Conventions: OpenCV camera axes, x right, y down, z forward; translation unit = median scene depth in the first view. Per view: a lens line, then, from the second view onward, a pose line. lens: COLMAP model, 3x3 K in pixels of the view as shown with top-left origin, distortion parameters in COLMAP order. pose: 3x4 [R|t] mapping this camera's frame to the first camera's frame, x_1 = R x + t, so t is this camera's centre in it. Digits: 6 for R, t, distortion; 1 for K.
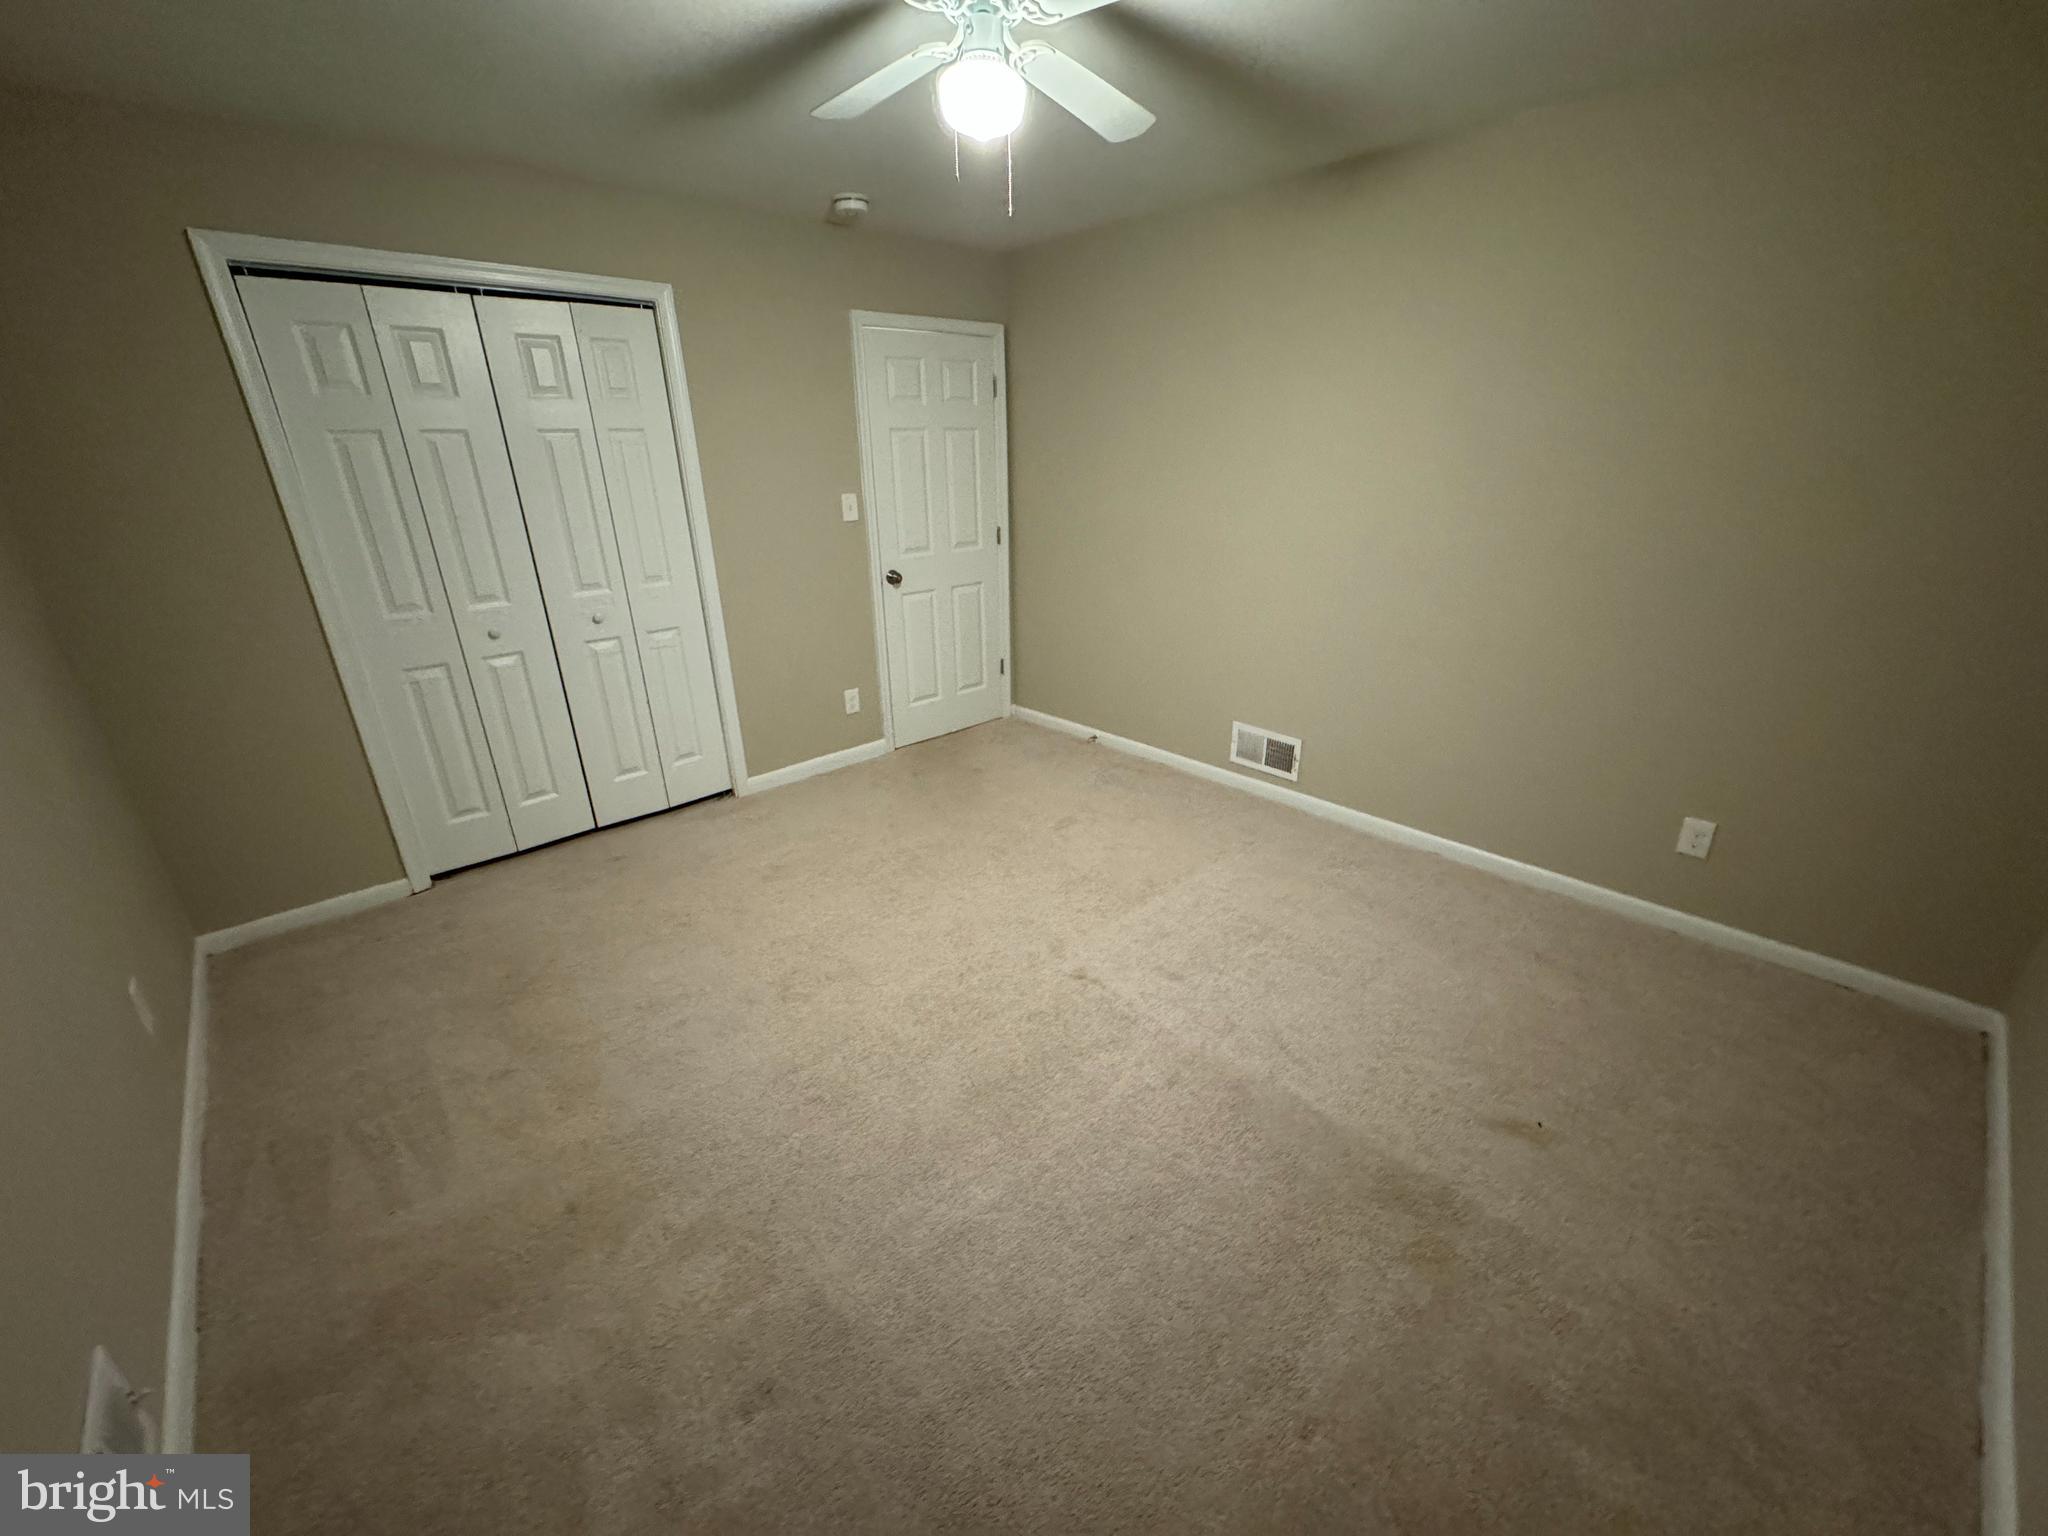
lens RADIAL K [[821.0, 0, 1022.7], [0, 821.0, 777.8], [0, 0, 1]] dist [-0.002405, 0.001118]
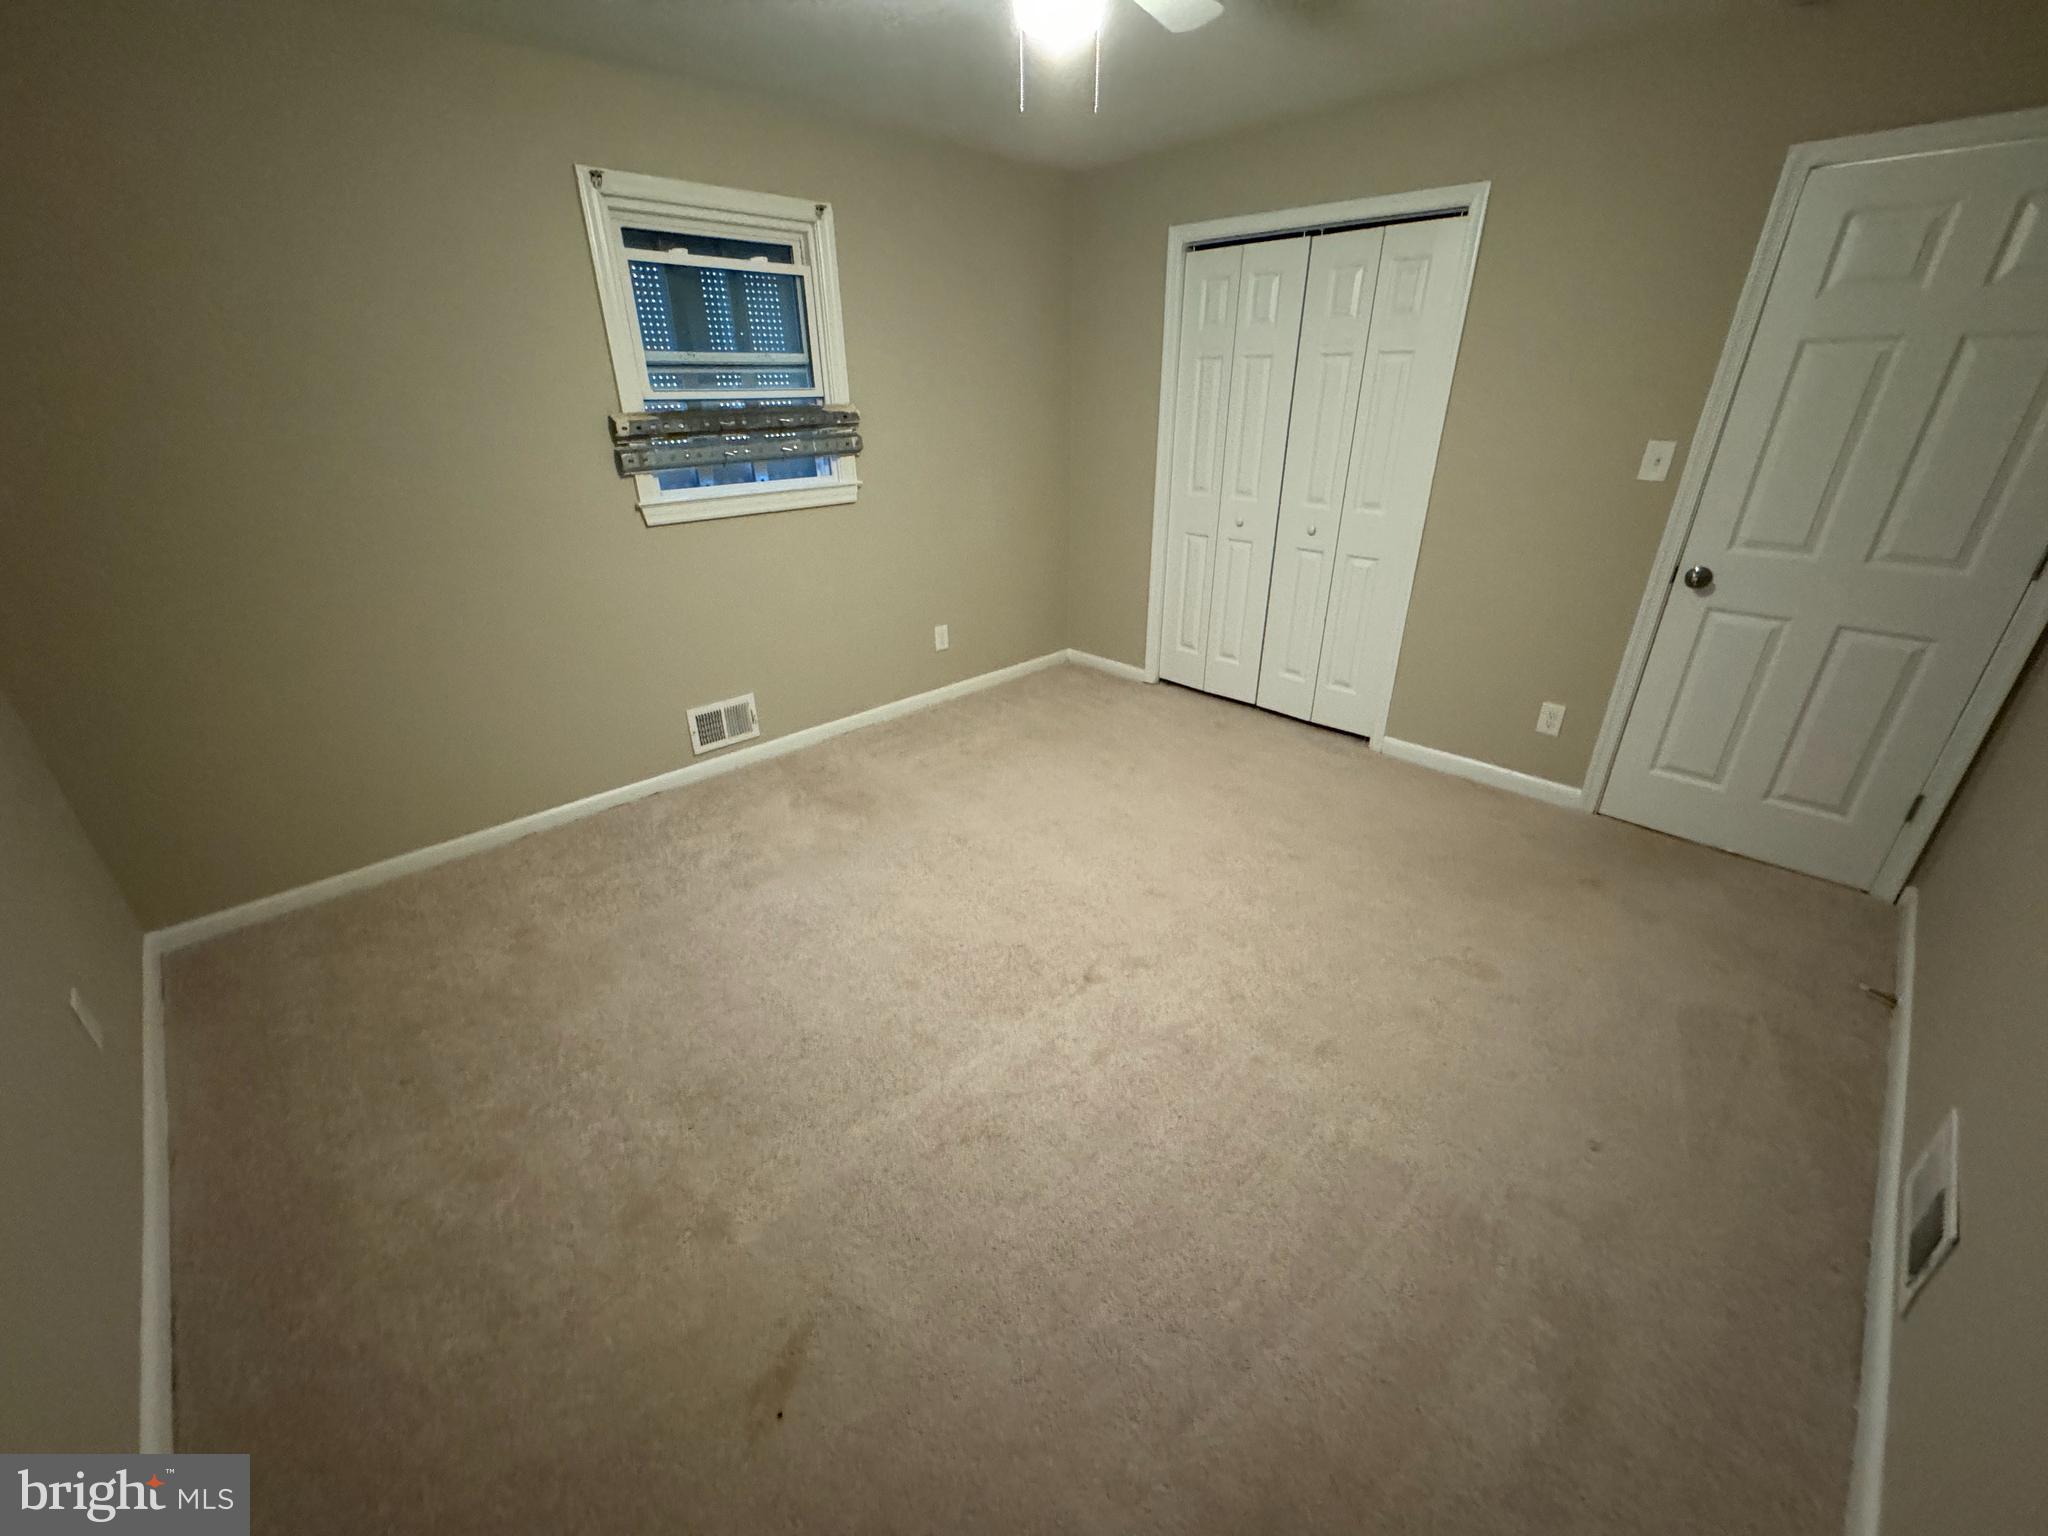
lens RADIAL K [[821.0, 0, 1032.8], [0, 821.0, 780.5], [0, 0, 1]] dist [-0.002405, 0.001118]
pose [[0.029659, 0.453631, -0.890696, 0.567066], [-0.372805, 0.831811, 0.411227, -0.212877], [0.927436, 0.319859, 0.193787, 0.507924]]
